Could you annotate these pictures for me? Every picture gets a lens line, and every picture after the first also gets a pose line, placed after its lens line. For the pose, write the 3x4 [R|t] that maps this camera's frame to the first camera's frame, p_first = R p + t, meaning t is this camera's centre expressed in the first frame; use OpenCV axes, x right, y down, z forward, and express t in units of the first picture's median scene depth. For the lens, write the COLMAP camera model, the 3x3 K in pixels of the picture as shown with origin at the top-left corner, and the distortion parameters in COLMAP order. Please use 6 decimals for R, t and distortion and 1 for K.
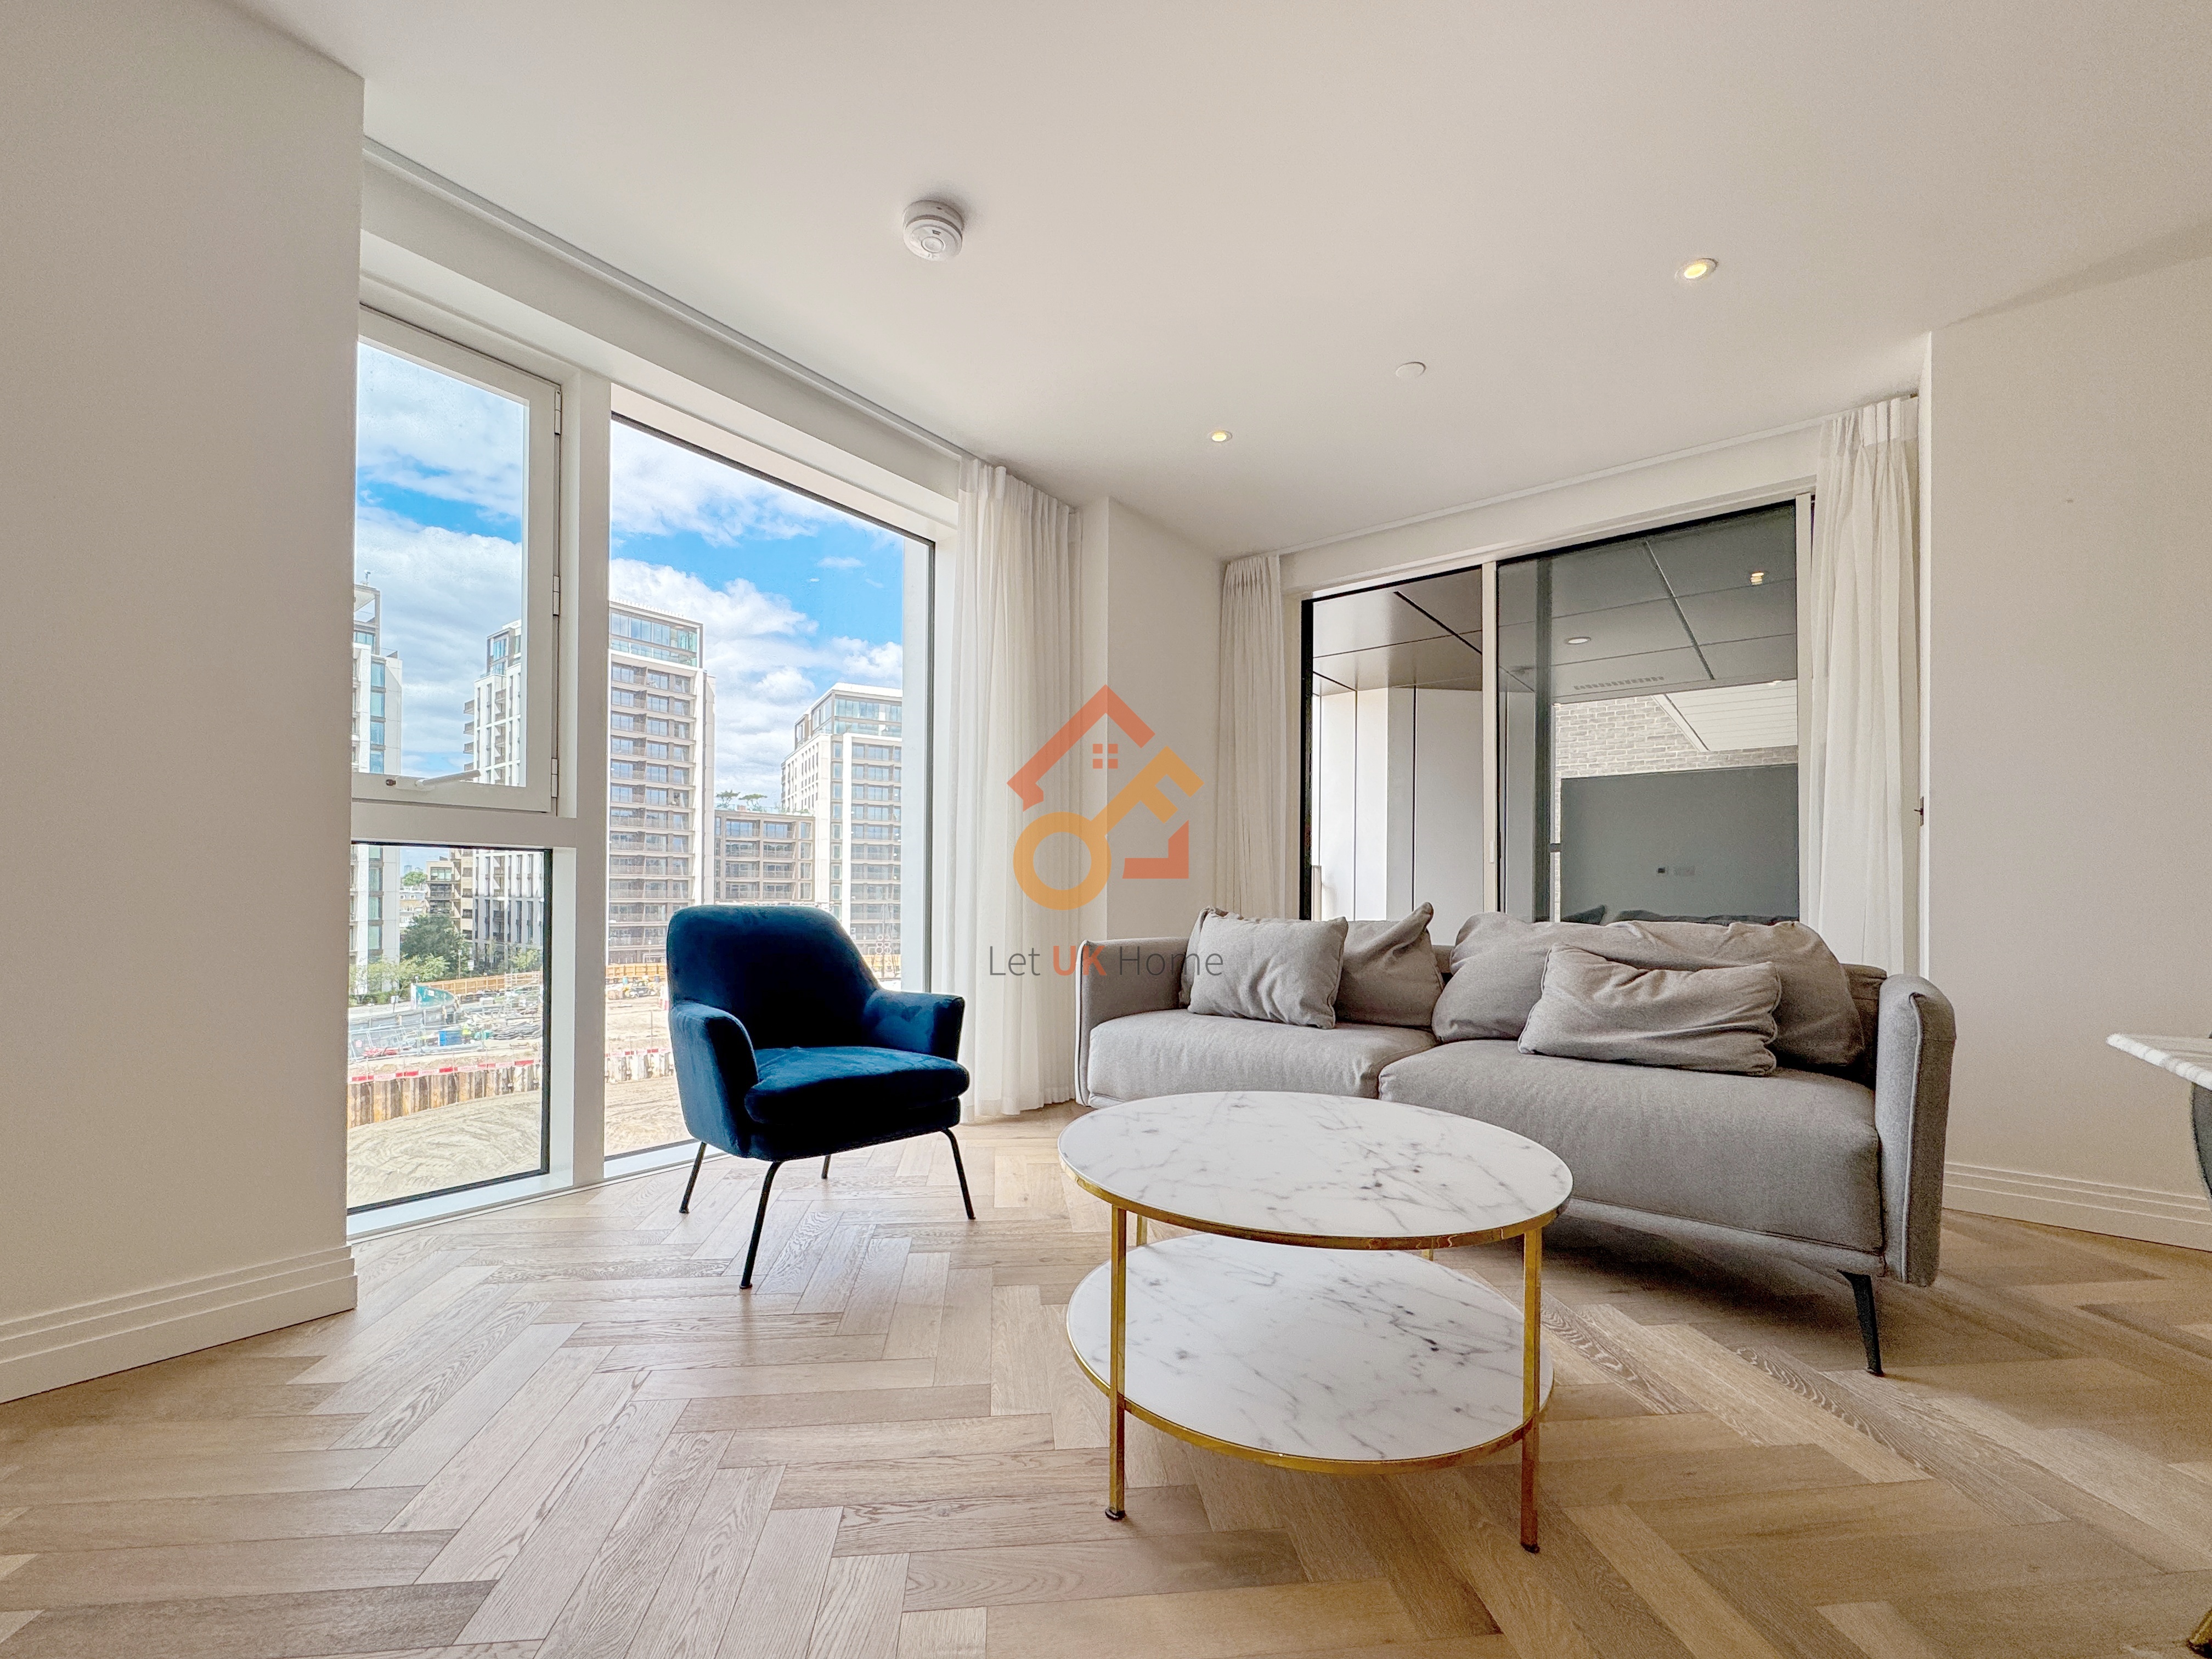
lens RADIAL K [[902.5, 0, 1114.3], [0, 902.5, 895.5], [0, 0, 1]] dist [0.000178, -0.000378]
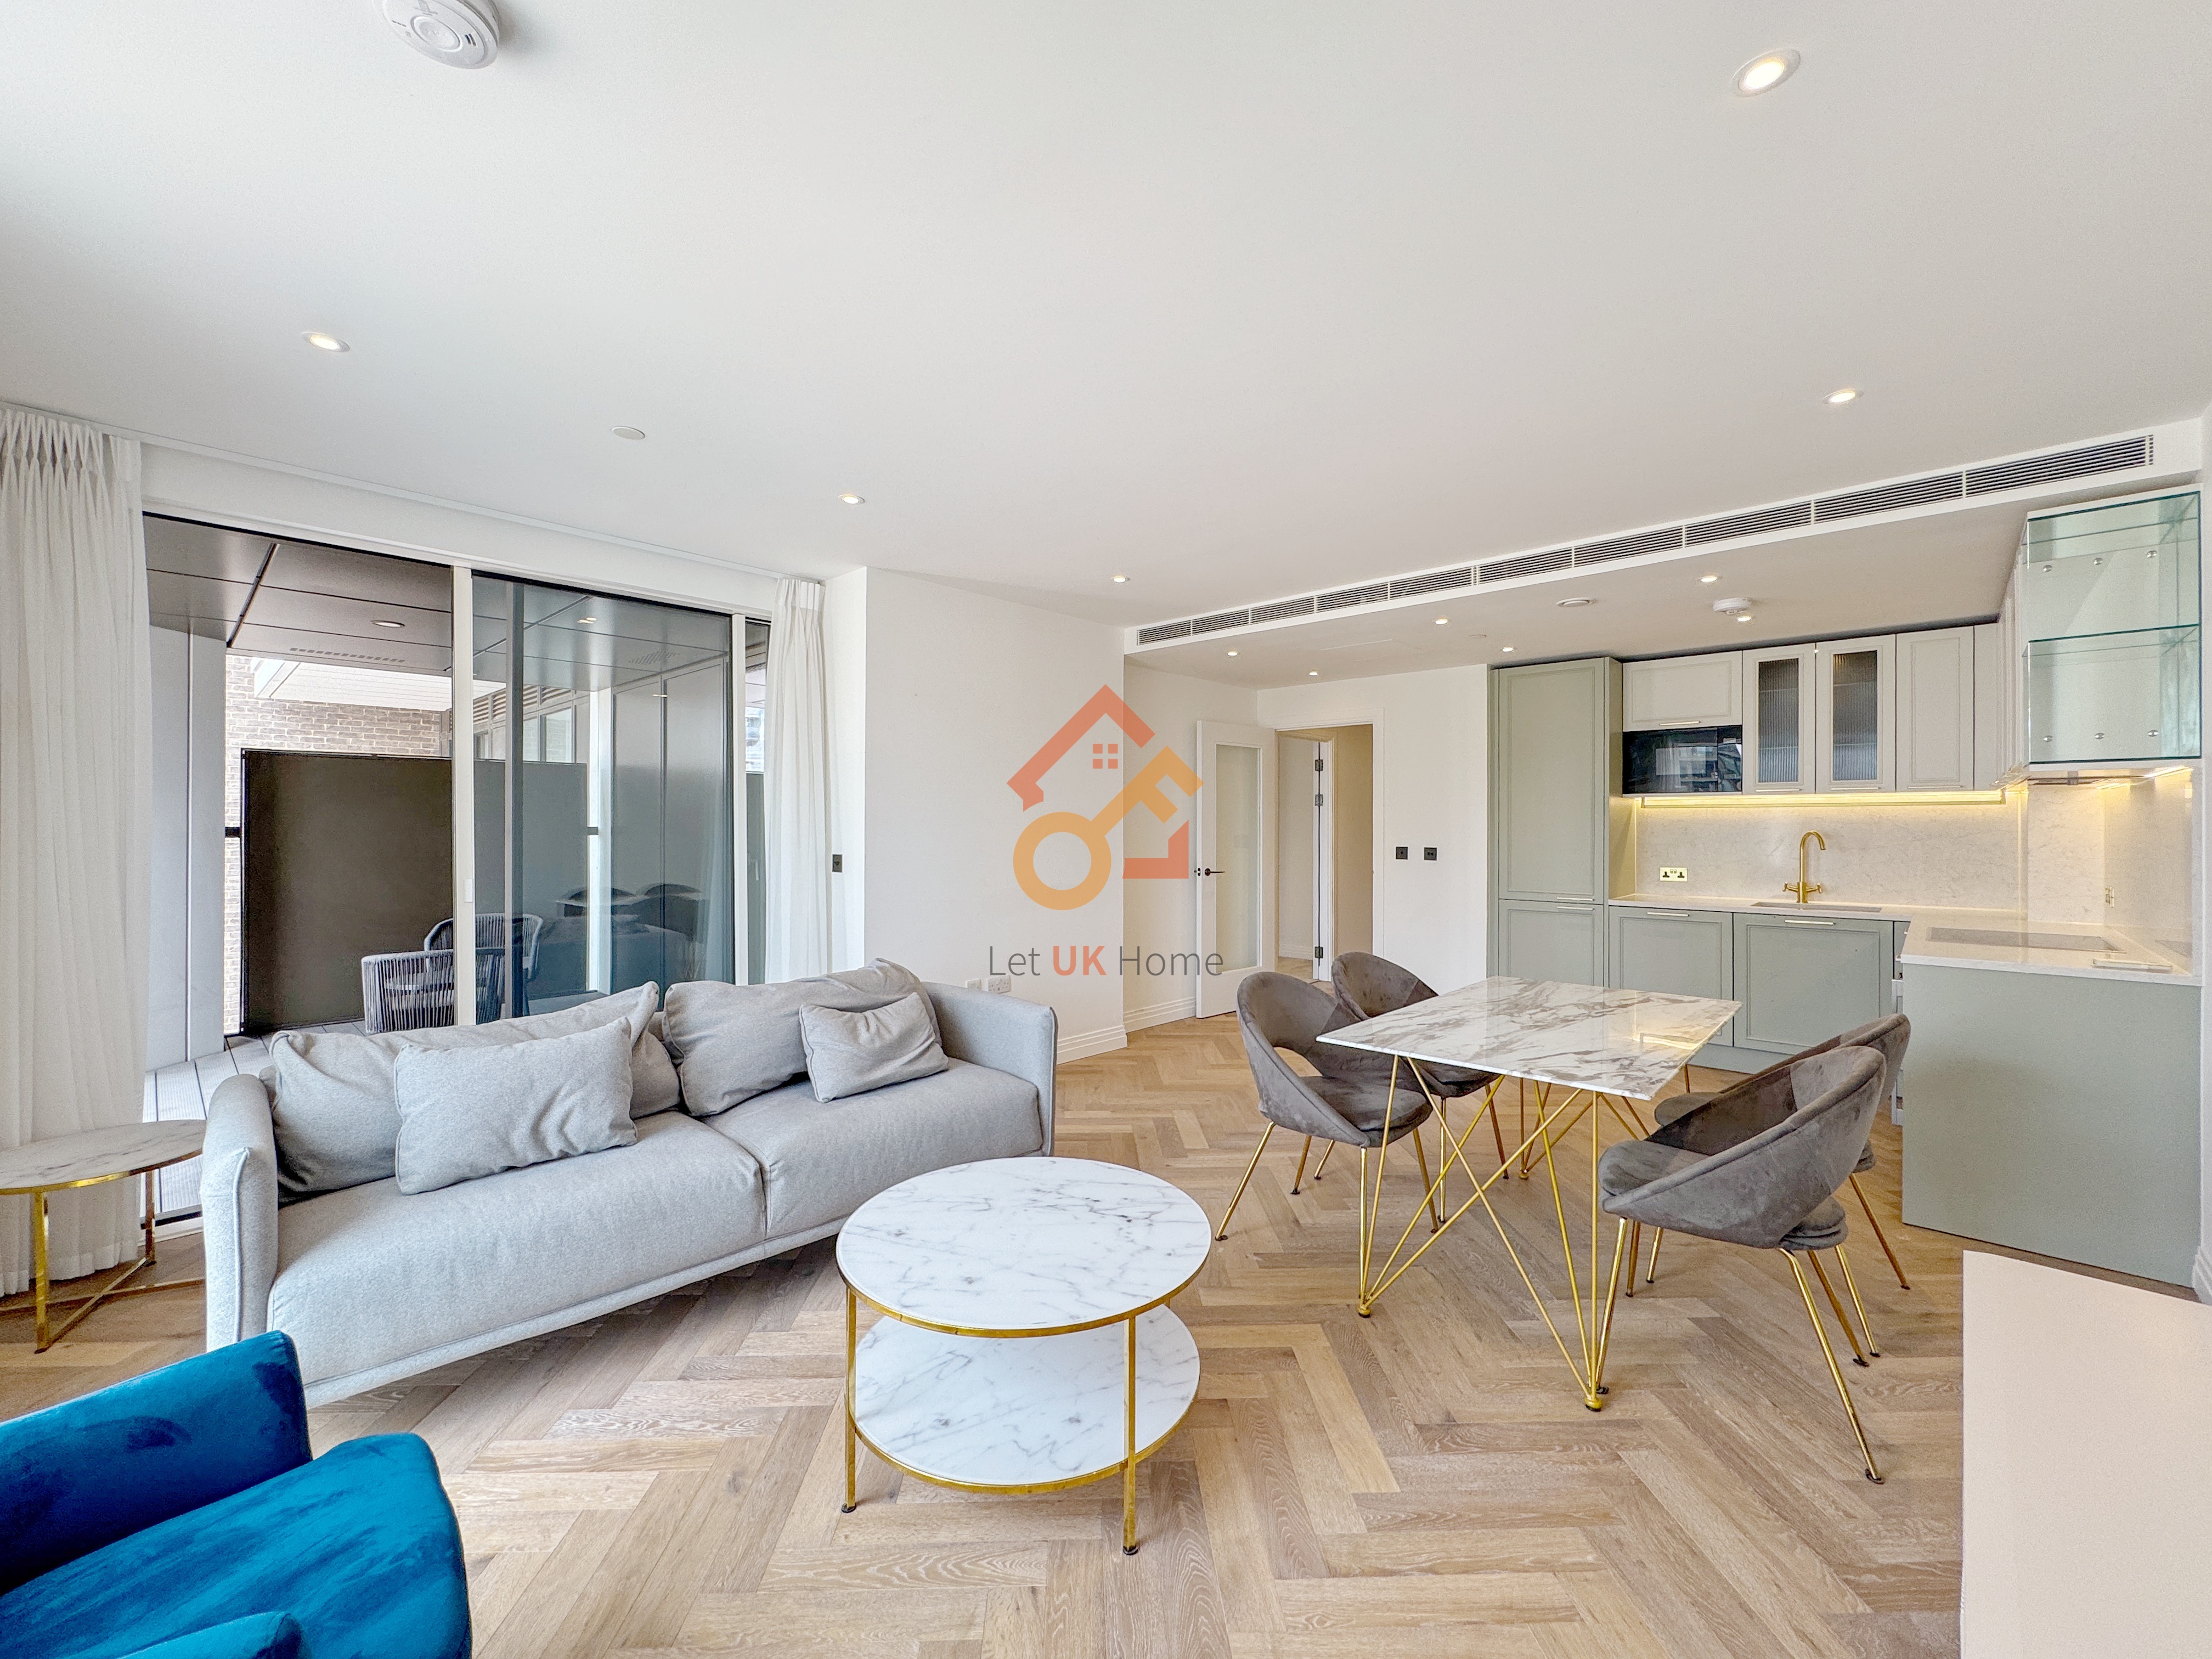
lens RADIAL K [[902.5, 0, 1092.4], [0, 902.5, 814.7], [0, 0, 1]] dist [0.000178, -0.000378]
pose [[0.096042, 0.003463, 0.995371, -0.613044], [-0.001687, 0.999993, -0.003317, -0.178906], [-0.995376, -0.001361, 0.096047, 0.431192]]
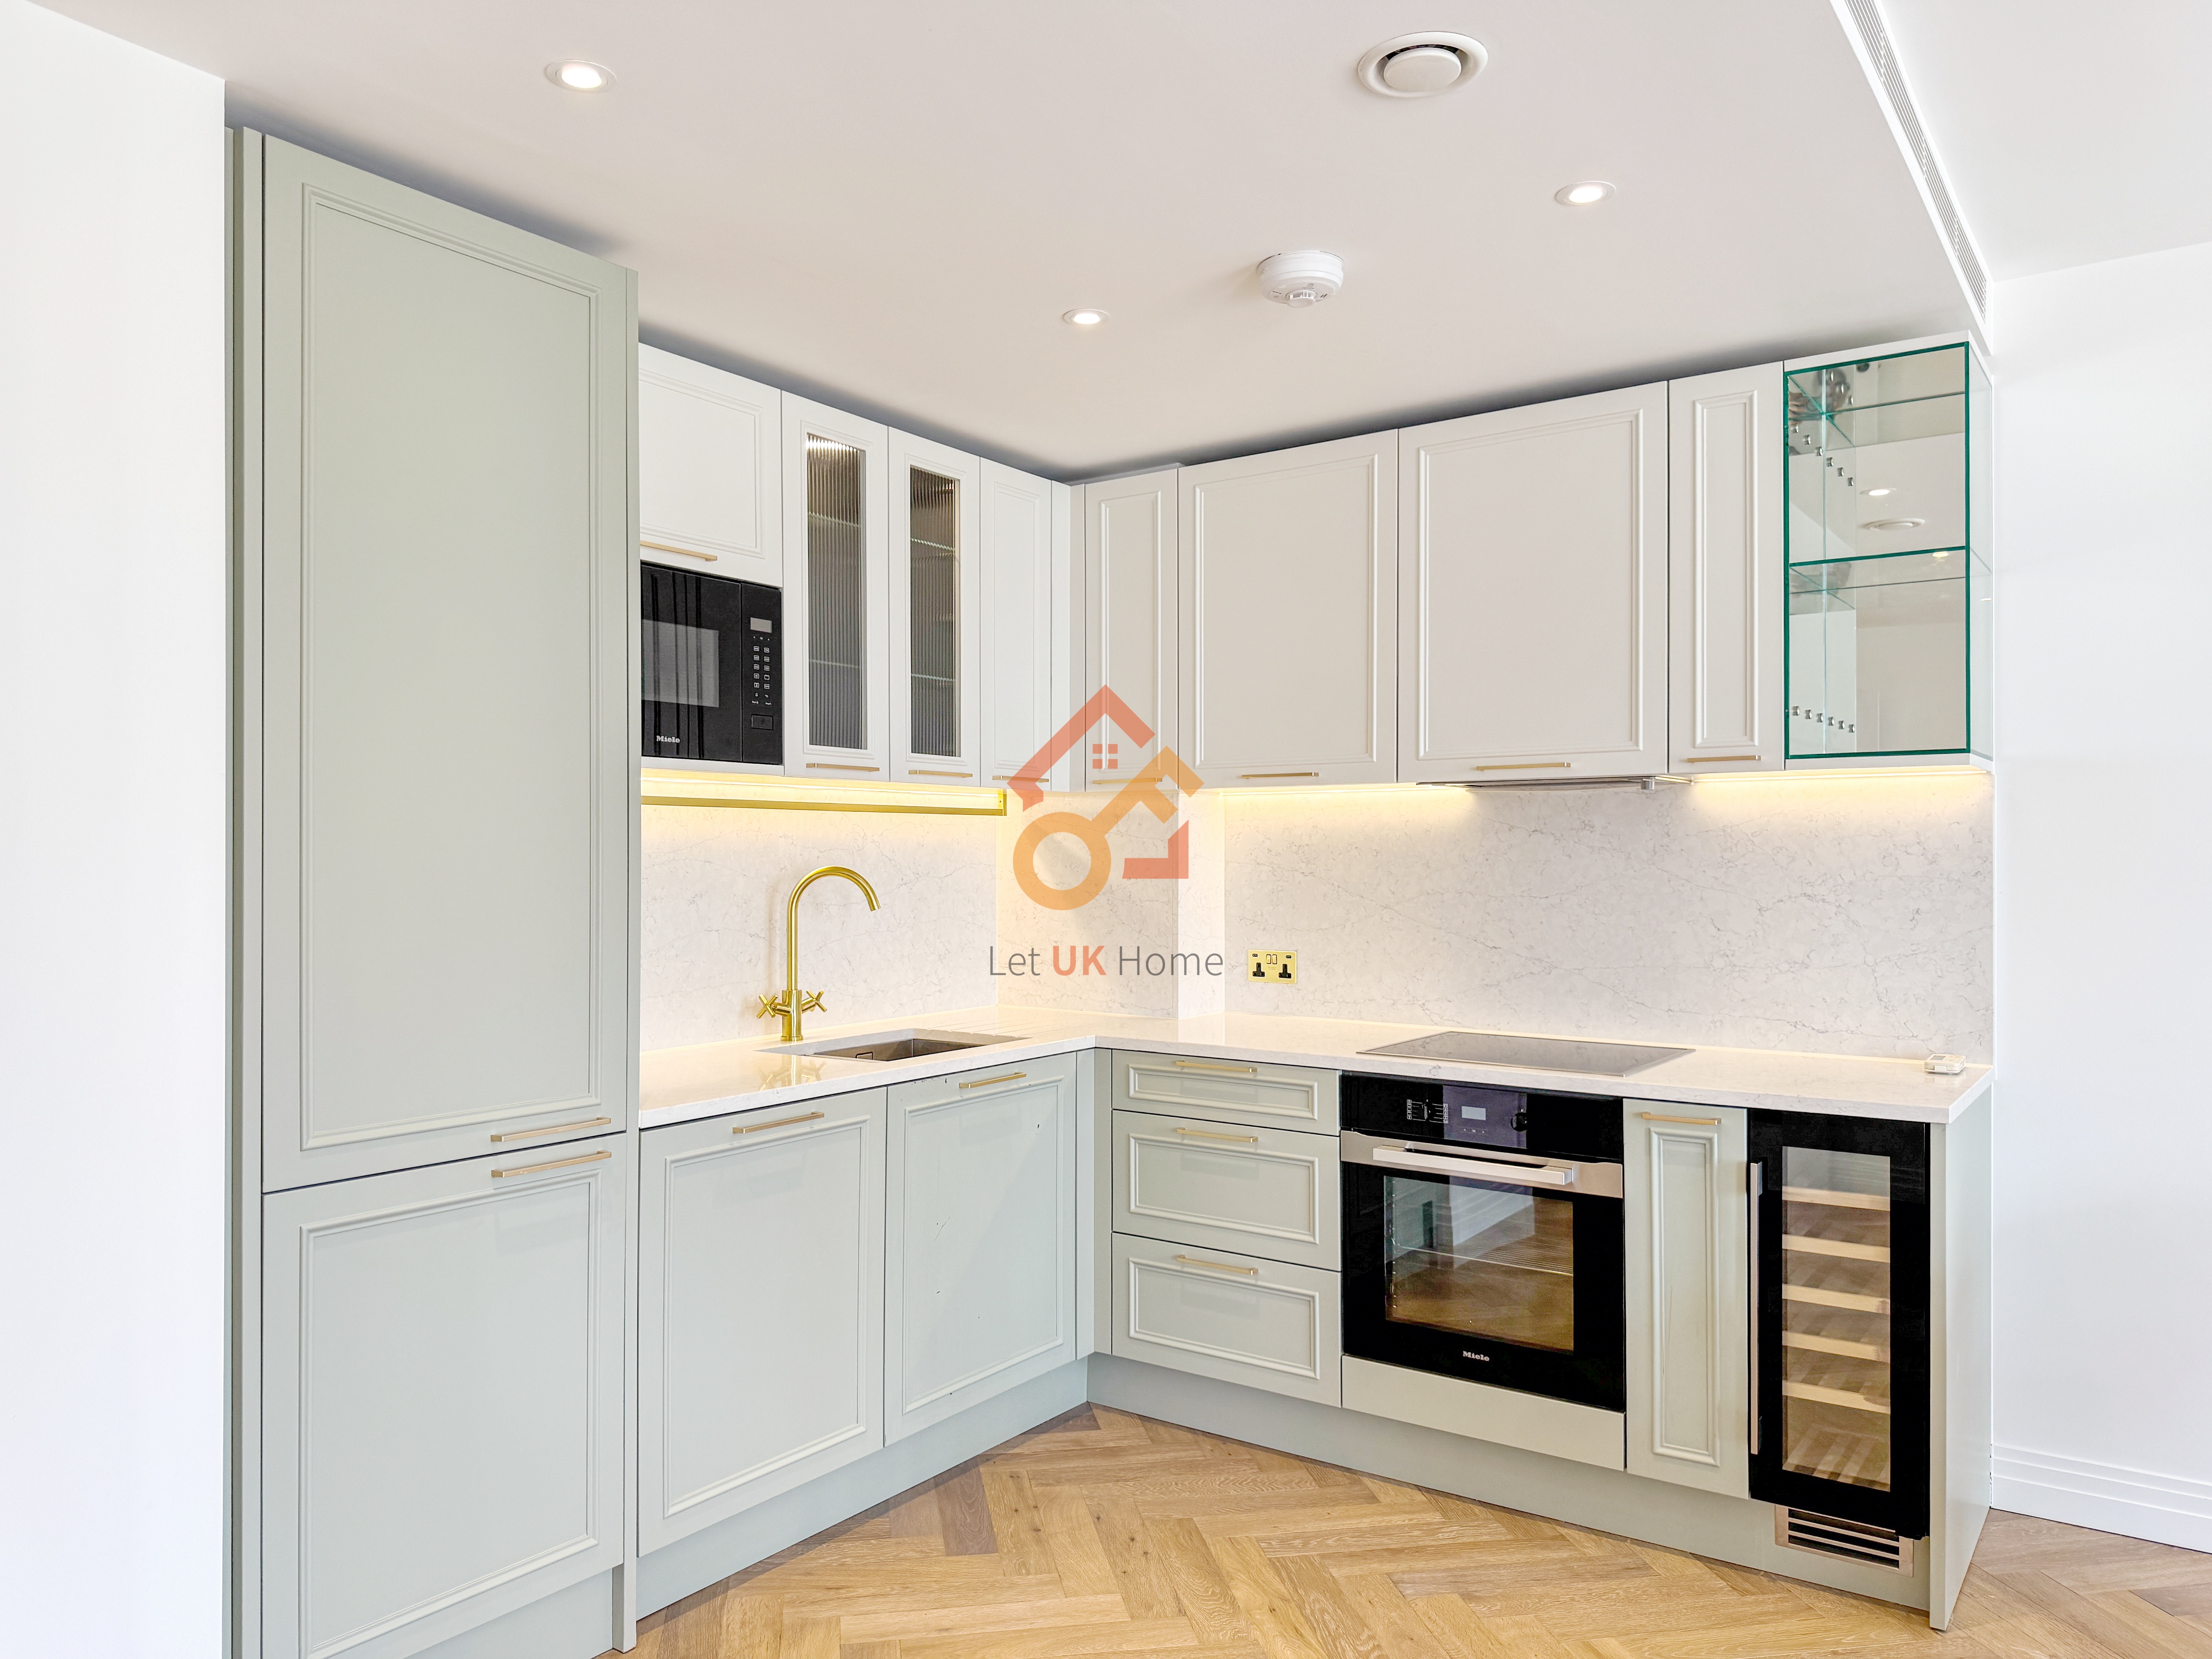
lens RADIAL K [[1579.9, 0, 1100.6], [0, 1579.9, 838.6], [0, 0, 1]] dist [0.001717, -0.004916]
pose [[-0.998629, -0.008788, -0.051603, 1.156082], [-0.008242, 0.999908, -0.010786, -0.168160], [0.051693, -0.010346, -0.998609, 0.510057]]
